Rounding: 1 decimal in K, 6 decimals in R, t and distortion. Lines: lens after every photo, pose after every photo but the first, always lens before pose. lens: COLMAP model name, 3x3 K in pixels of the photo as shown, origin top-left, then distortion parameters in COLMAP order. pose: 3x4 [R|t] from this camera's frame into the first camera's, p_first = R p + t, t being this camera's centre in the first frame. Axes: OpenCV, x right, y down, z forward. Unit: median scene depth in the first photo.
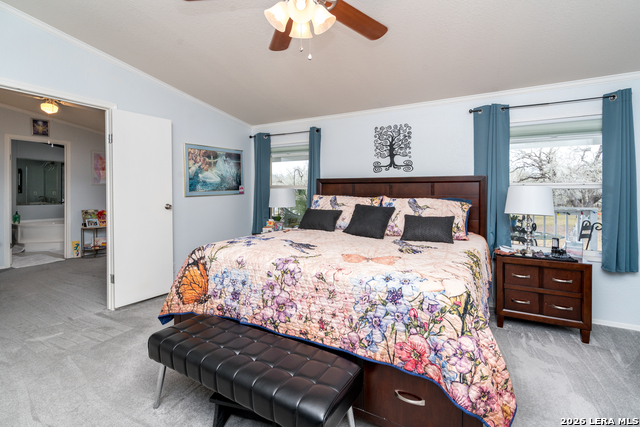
lens RADIAL K [[291.8, 0, 323.3], [0, 291.8, 187.2], [0, 0, 1]] dist [-0.003540, 0.000555]
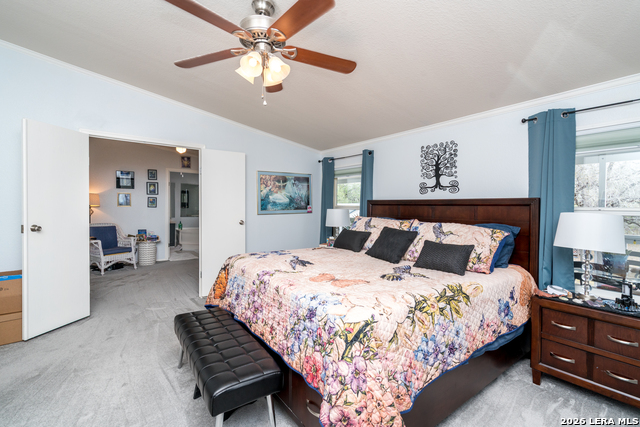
lens RADIAL K [[291.8, 0, 332.6], [0, 291.8, 204.6], [0, 0, 1]] dist [-0.003540, 0.000555]
pose [[0.912550, 0.009931, -0.408844, 0.382657], [-0.008456, 0.999950, 0.005415, -0.022898], [0.408877, -0.001484, 0.912588, 0.015582]]
